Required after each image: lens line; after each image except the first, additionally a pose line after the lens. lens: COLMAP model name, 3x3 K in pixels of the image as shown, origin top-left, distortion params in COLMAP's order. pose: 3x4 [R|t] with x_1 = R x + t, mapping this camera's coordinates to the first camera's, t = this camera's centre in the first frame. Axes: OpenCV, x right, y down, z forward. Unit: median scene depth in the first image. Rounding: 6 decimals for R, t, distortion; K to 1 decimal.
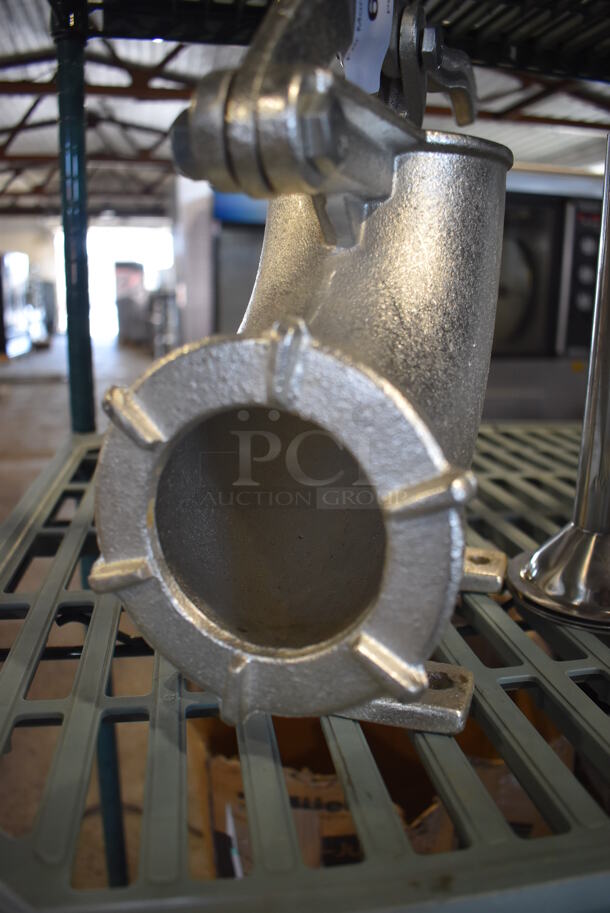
lens RADIAL K [[701.5, 0, 305.0], [0, 701.5, 456.5], [0, 0, 1]] dist [-0.112319, -0.001932]
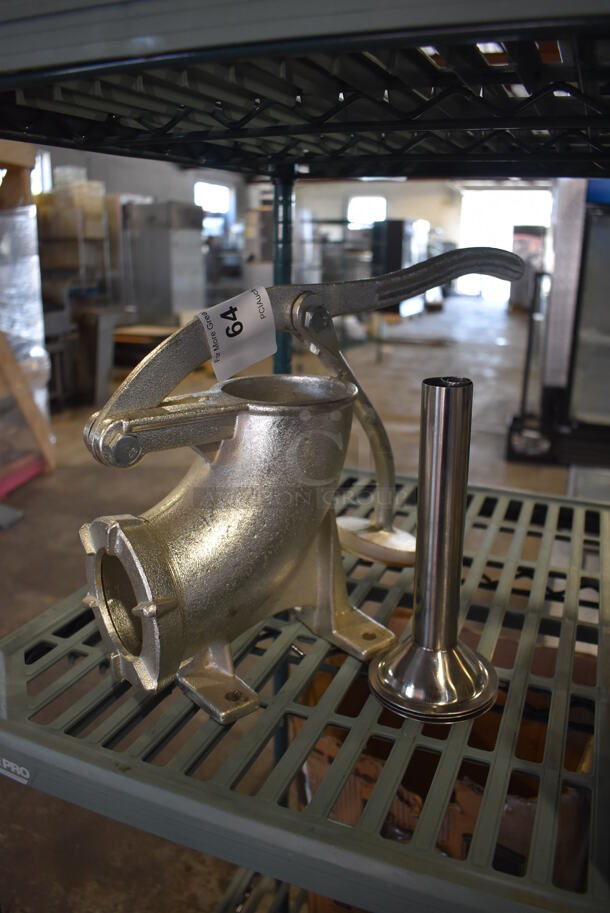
lens RADIAL K [[706.5, 0, 305.0], [0, 706.5, 456.5], [0, 0, 1]] dist [-0.141900, 0.122118]
pose [[0.848053, 0.146397, -0.509287, 1.072355], [-0.116402, 0.989072, 0.090484, -0.445023], [0.516968, -0.017454, 0.855827, -0.434401]]
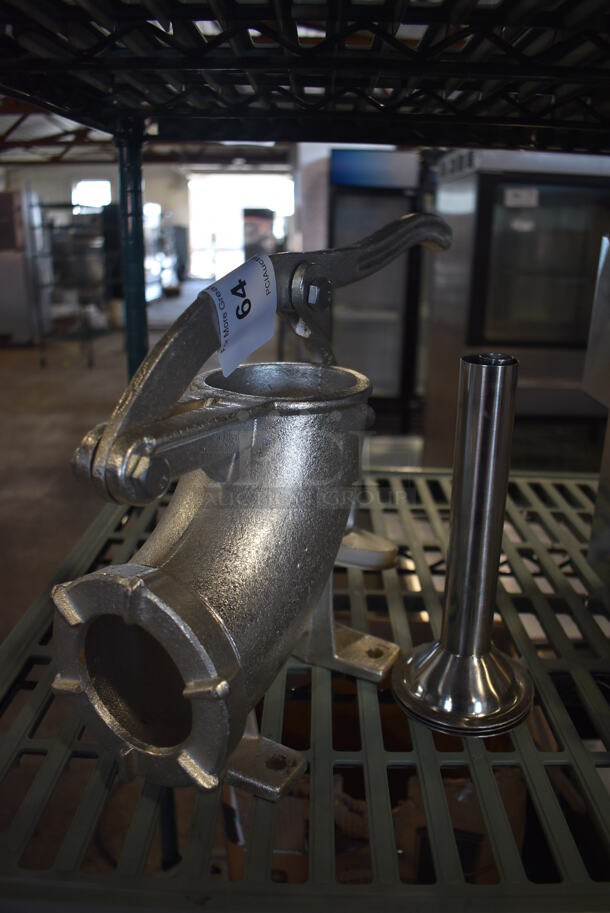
lens RADIAL K [[706.5, 0, 305.0], [0, 706.5, 456.5], [0, 0, 1]] dist [-0.141900, 0.122118]
pose [[0.982931, 0.056155, -0.175196, 0.424994], [-0.042281, 0.995740, 0.081945, -0.413016], [0.179051, -0.073139, 0.981117, -0.372532]]
